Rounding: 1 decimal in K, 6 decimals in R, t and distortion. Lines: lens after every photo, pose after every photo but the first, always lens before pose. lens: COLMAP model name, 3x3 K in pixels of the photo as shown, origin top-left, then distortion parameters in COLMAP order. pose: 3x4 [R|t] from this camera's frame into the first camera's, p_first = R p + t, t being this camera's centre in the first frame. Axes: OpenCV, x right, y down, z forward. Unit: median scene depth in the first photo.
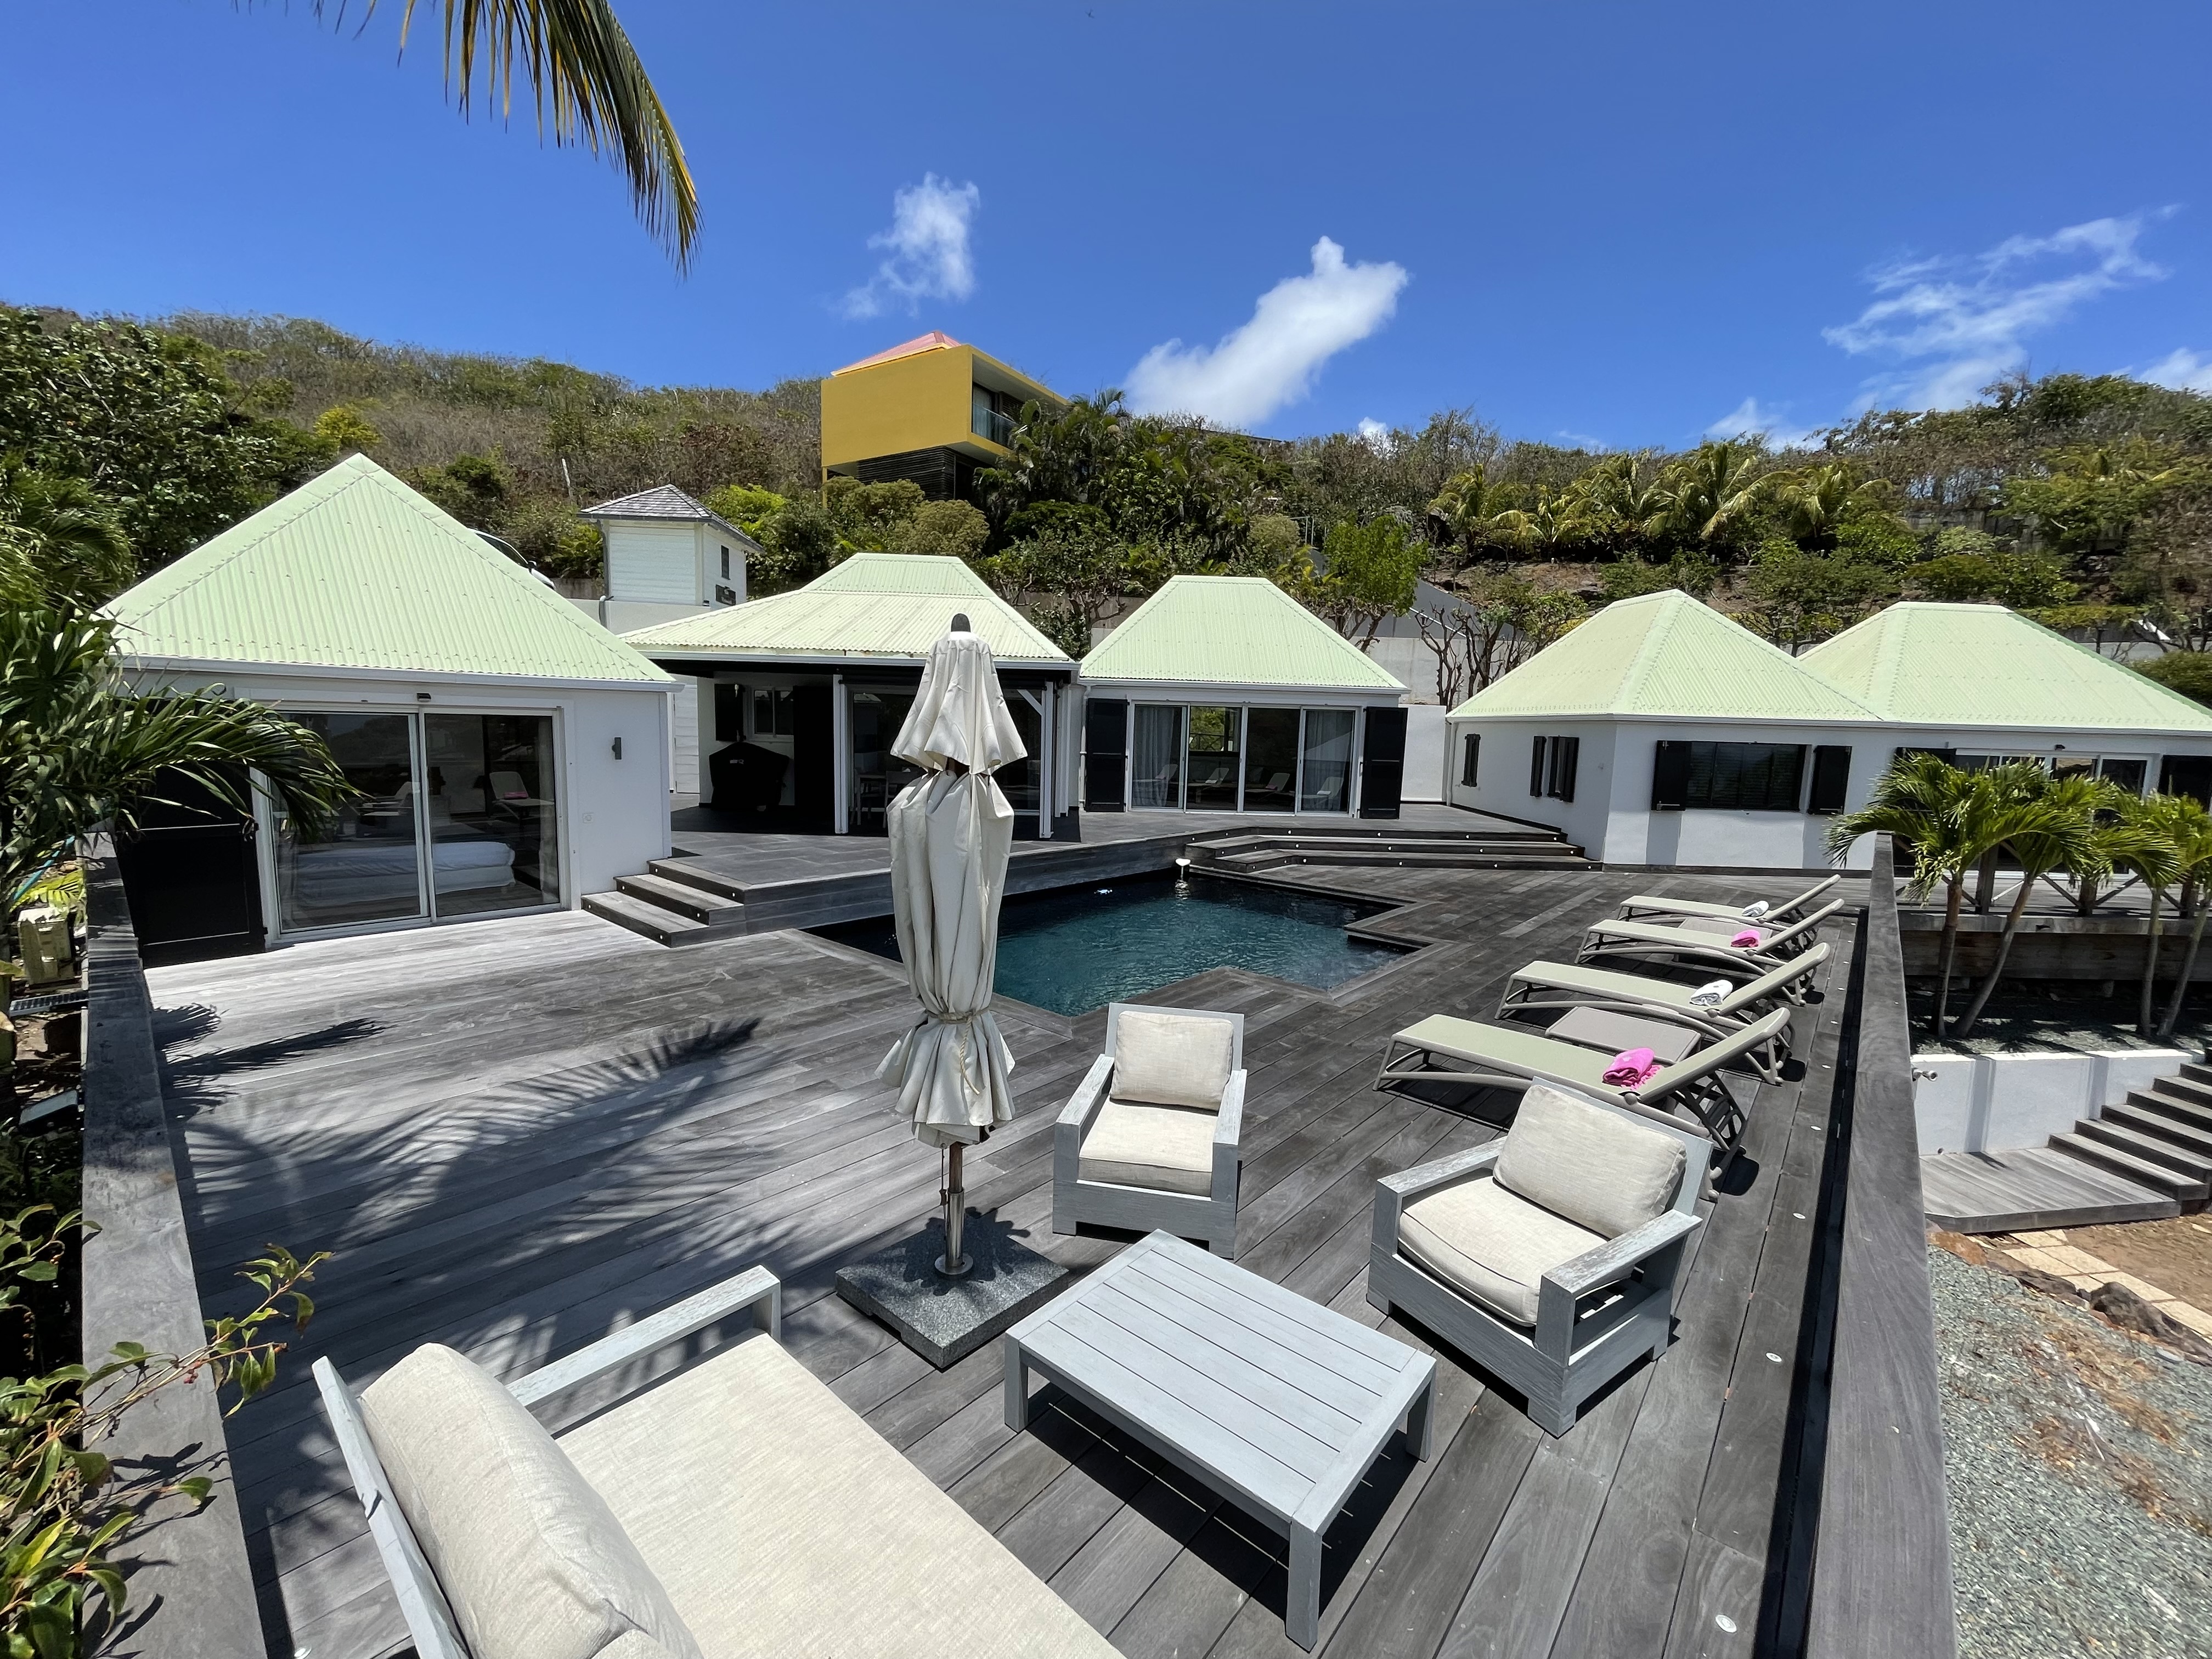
lens RADIAL K [[897.8, 0, 1102.8], [0, 897.8, 824.9], [0, 0, 1]] dist [0.005540, -0.001257]
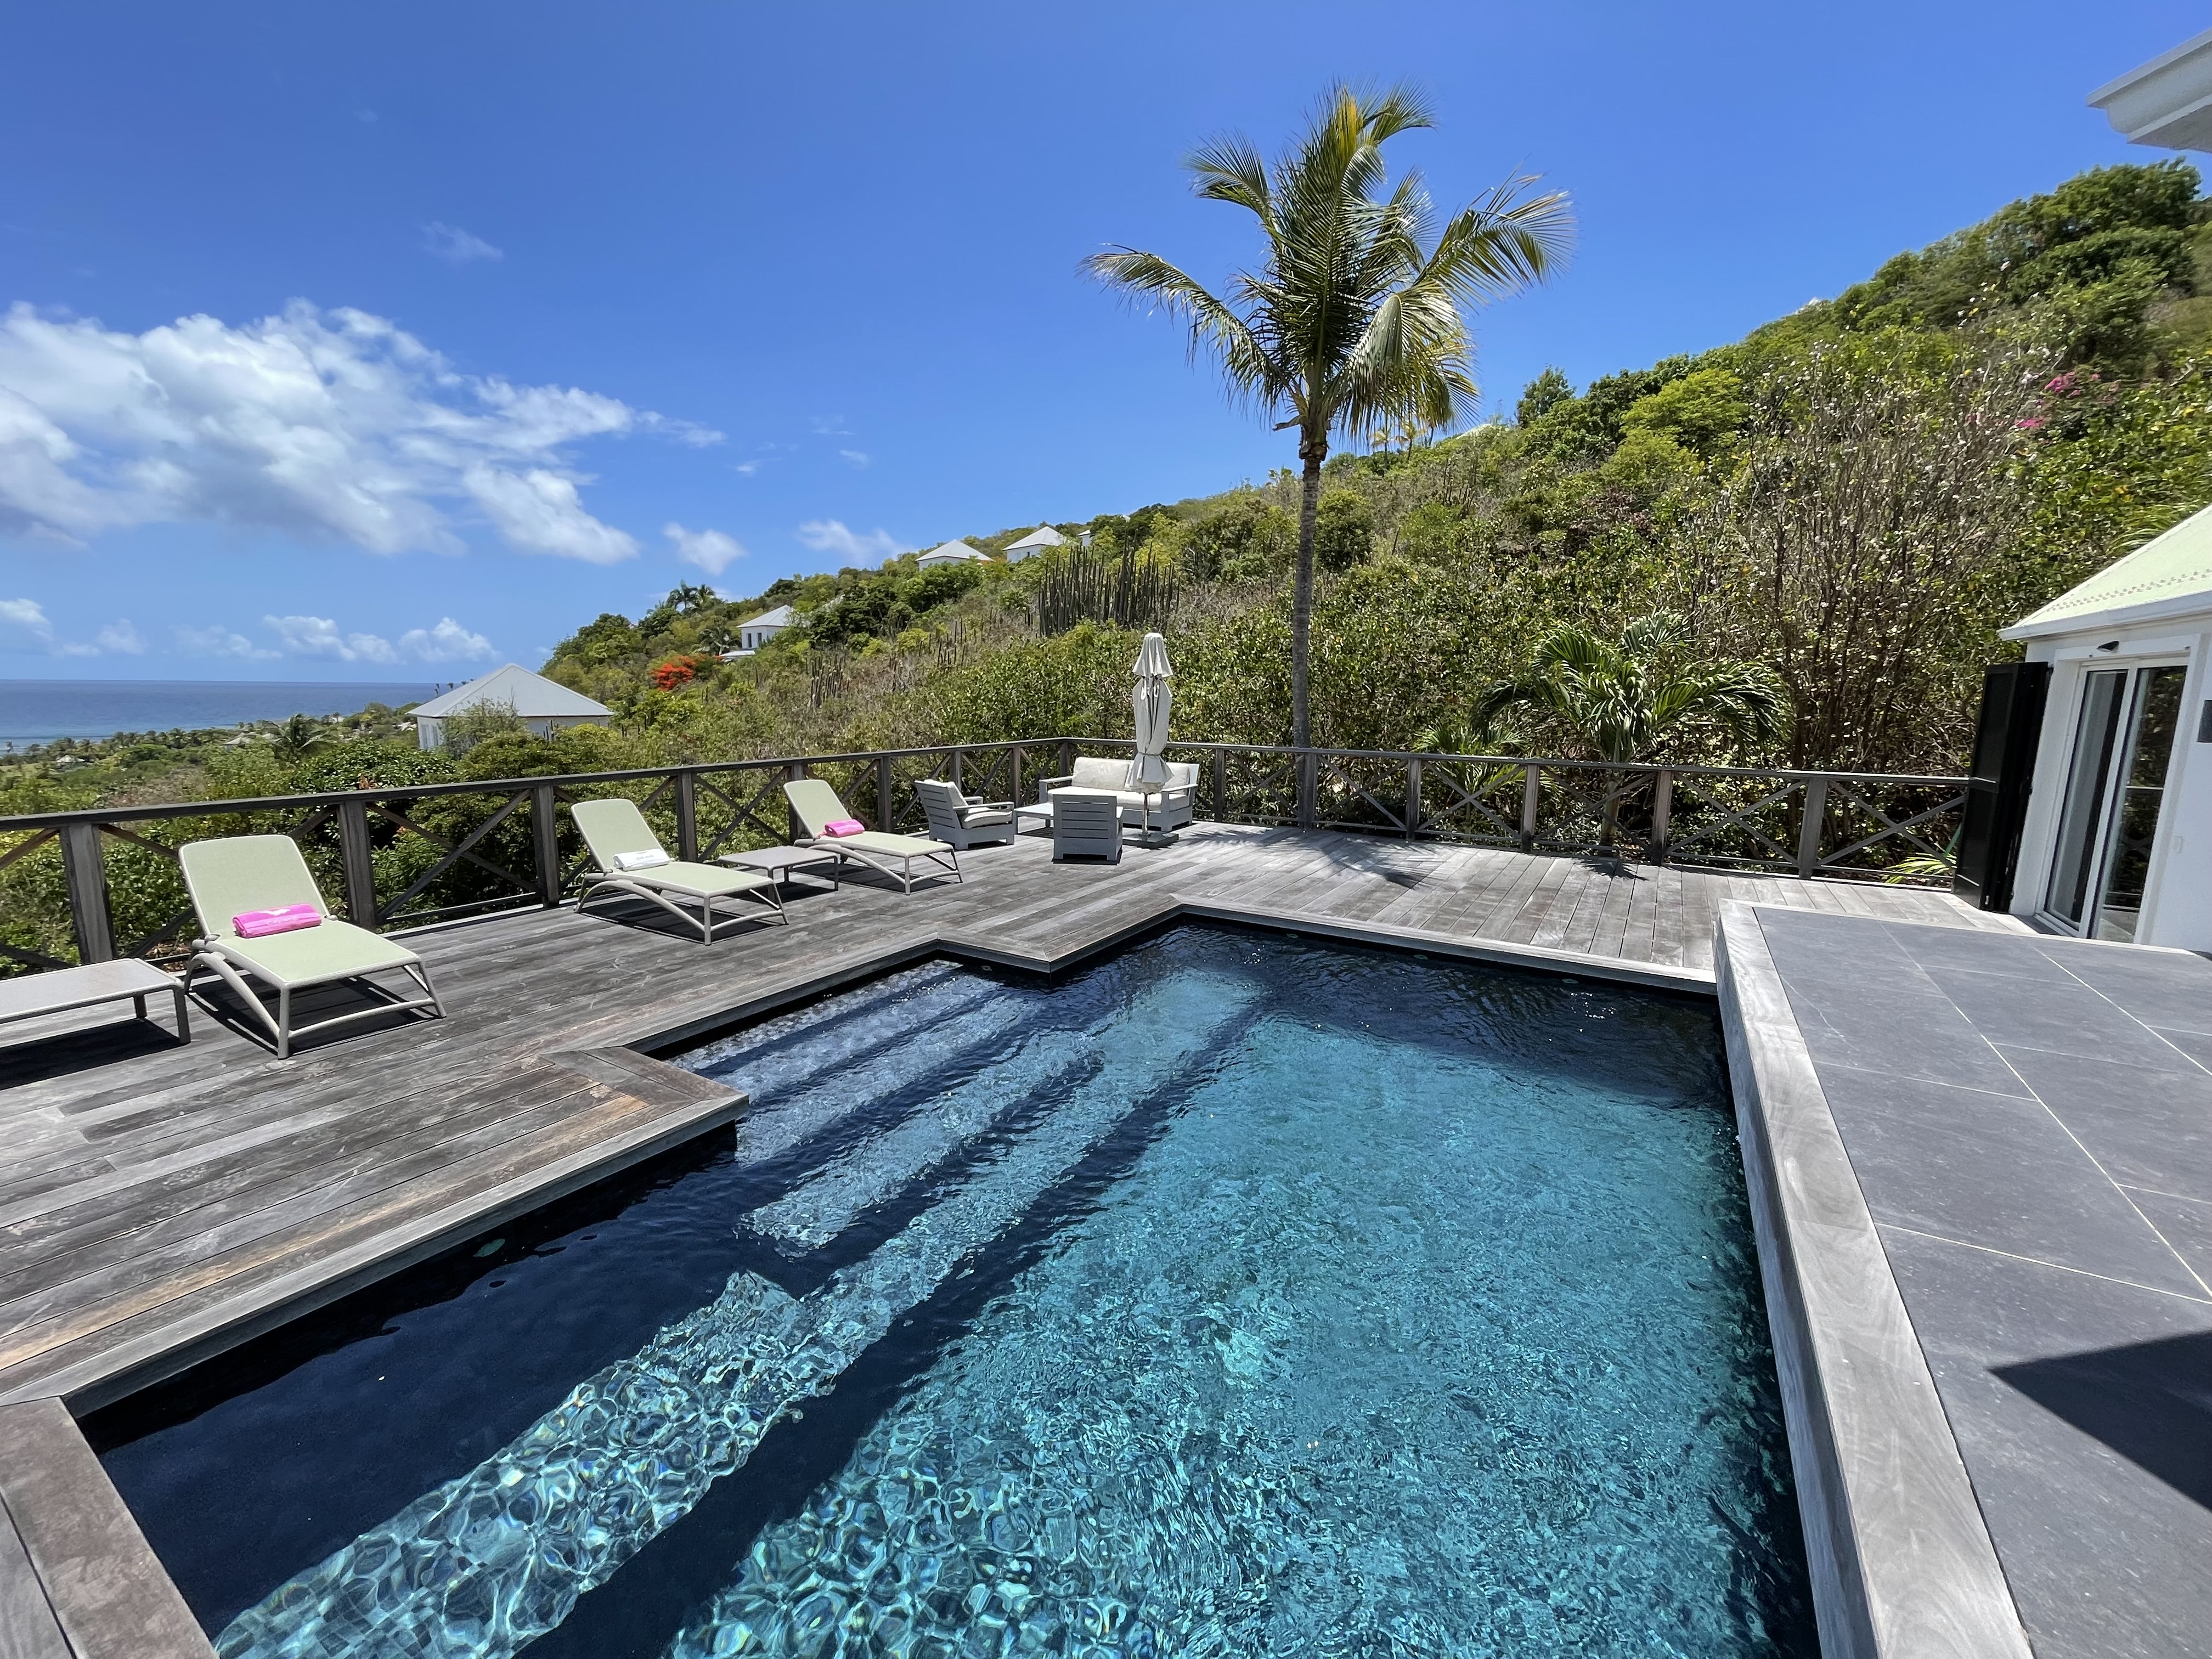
lens RADIAL K [[897.8, 0, 1095.0], [0, 897.8, 825.2], [0, 0, 1]] dist [0.005540, -0.001257]
pose [[-0.986983, -0.017999, -0.159814, 0.117296], [-0.058157, 0.966414, 0.250323, -0.076602], [0.149941, 0.256359, -0.954881, 0.908749]]
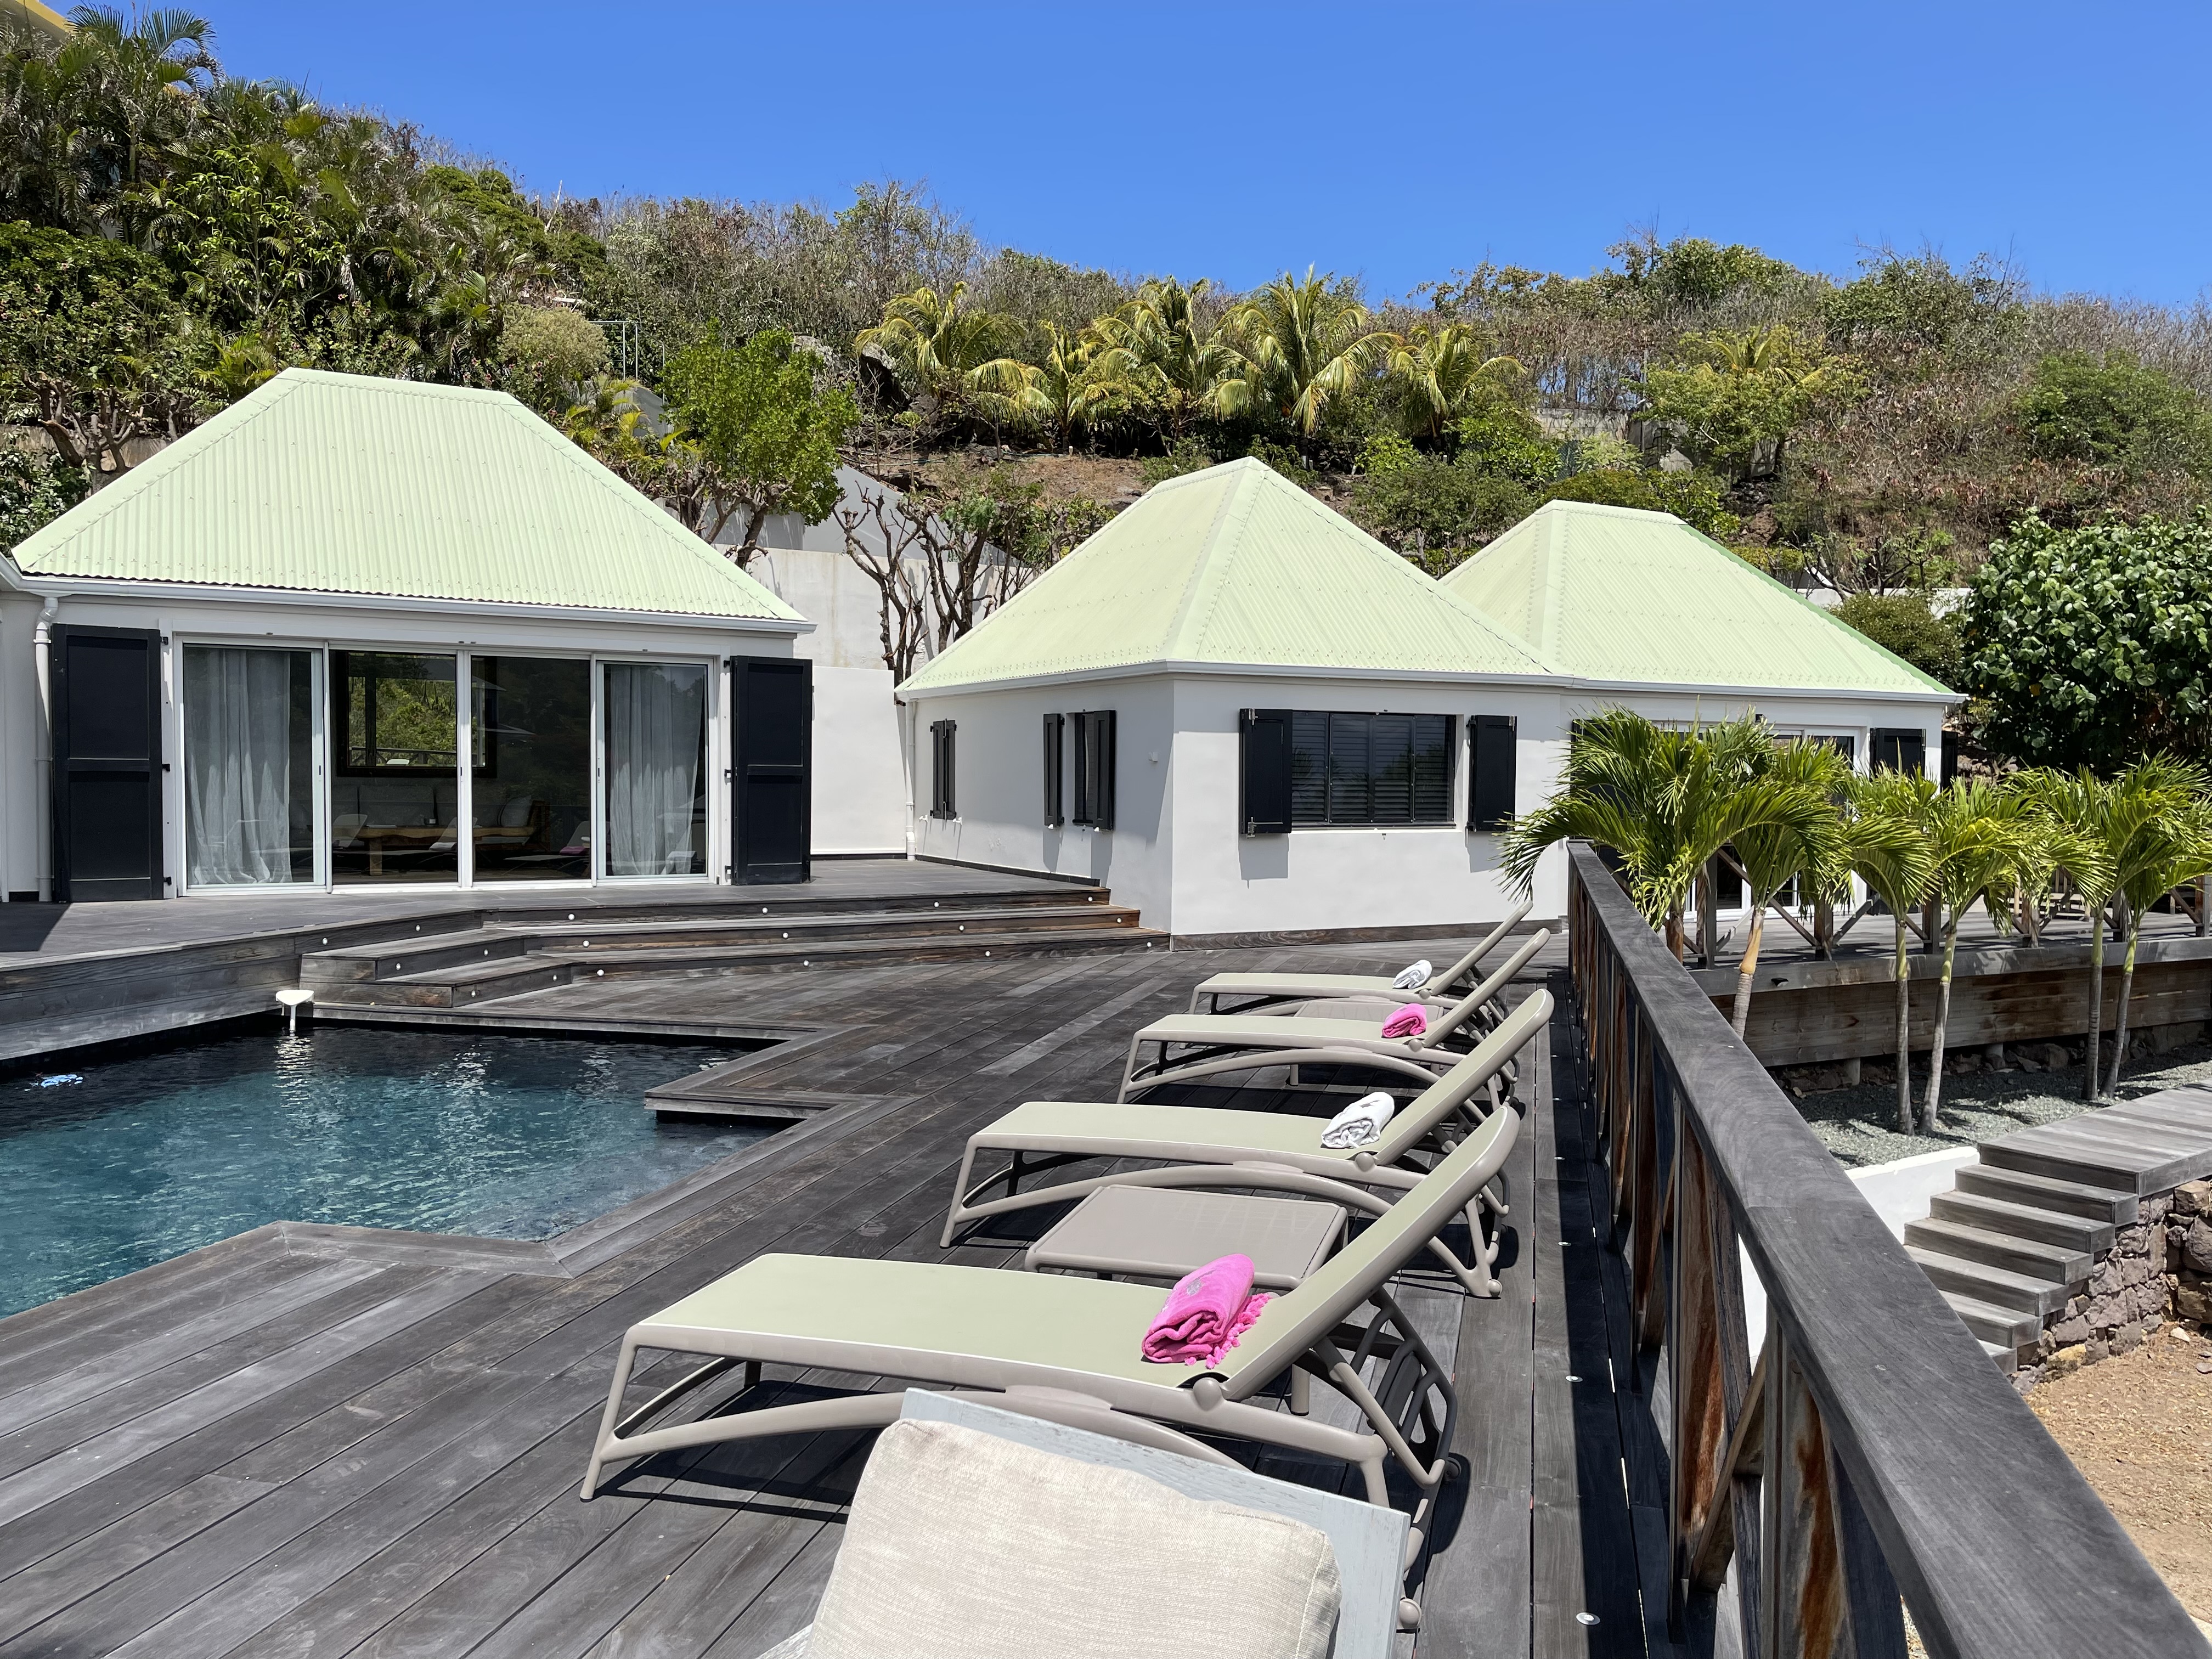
lens RADIAL K [[1677.1, 0, 1098.3], [0, 1677.1, 832.1], [0, 0, 1]] dist [0.036103, -0.034065]
pose [[0.896334, -0.038782, 0.441681, 0.072712], [0.070069, 0.996039, -0.054739, 0.031413], [-0.437809, 0.080012, 0.895501, 0.110128]]
